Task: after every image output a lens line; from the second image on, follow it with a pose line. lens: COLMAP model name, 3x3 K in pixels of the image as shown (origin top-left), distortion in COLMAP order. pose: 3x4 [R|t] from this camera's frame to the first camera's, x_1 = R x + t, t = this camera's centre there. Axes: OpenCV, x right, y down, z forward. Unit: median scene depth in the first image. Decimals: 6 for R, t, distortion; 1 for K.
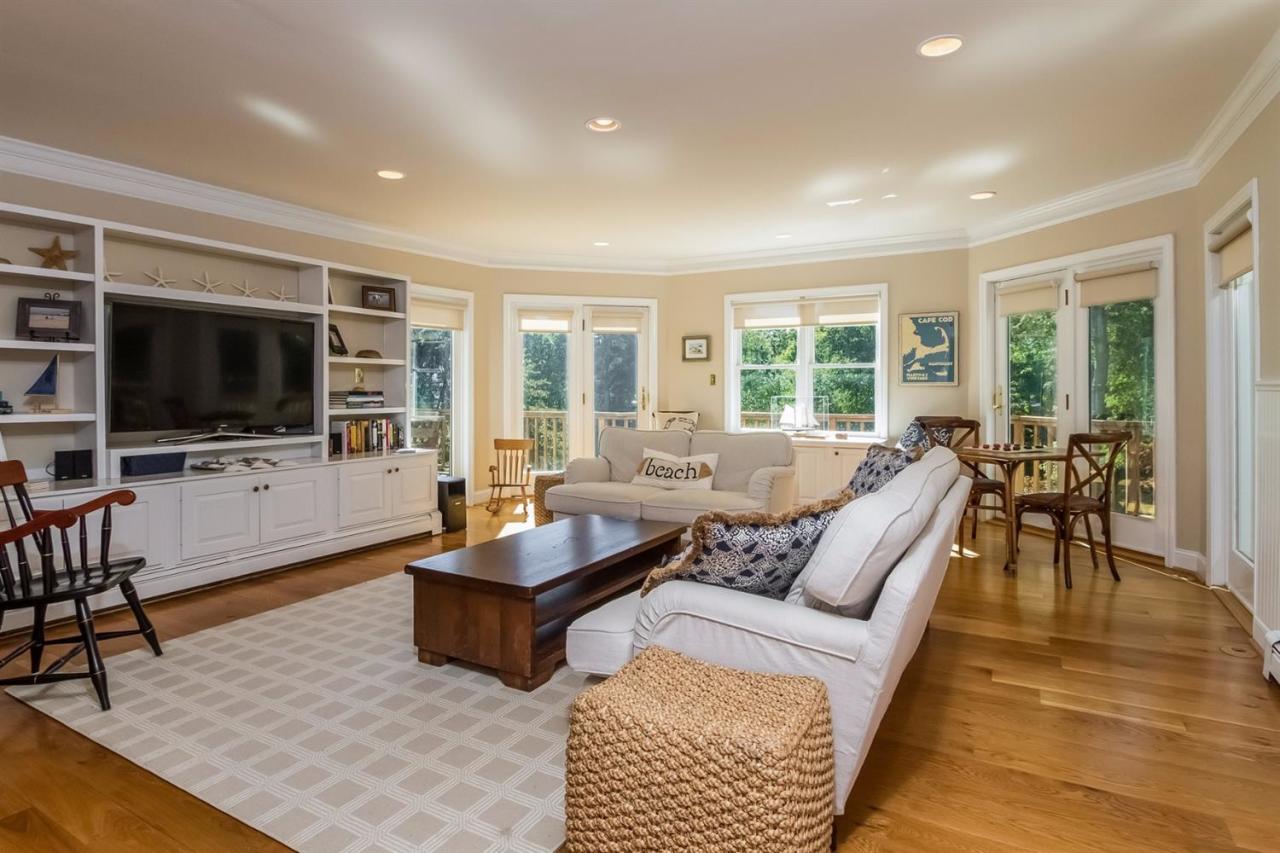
lens RADIAL K [[675.2, 0, 647.3], [0, 675.2, 414.0], [0, 0, 1]] dist [-0.017800, -0.000417]
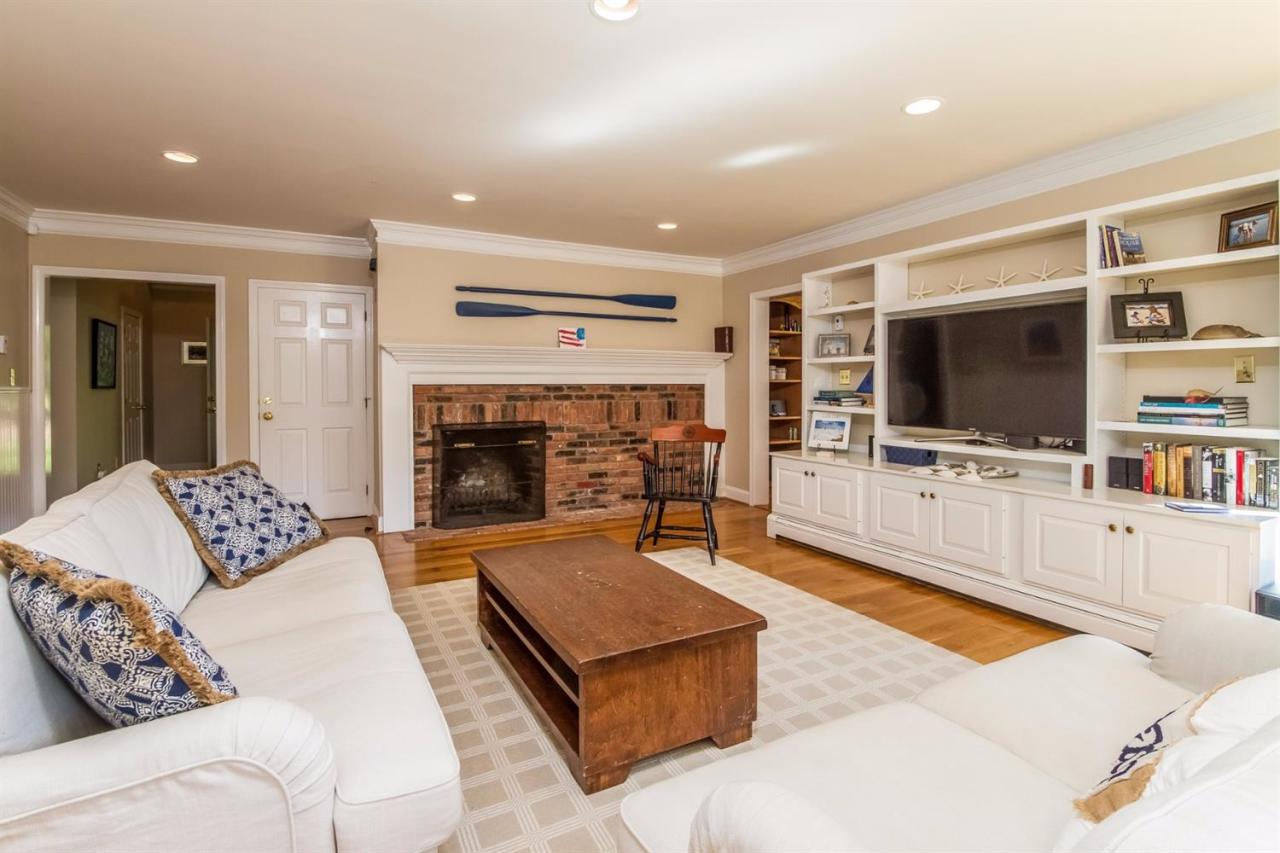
lens RADIAL K [[606.9, 0, 641.1], [0, 606.9, 393.8], [0, 0, 1]] dist [-0.001924, -0.000243]
pose [[-0.532266, 0.015306, -0.846439, 0.295170], [-0.027940, 0.998974, 0.035633, -0.042228], [0.846116, 0.042616, -0.531292, 0.884422]]
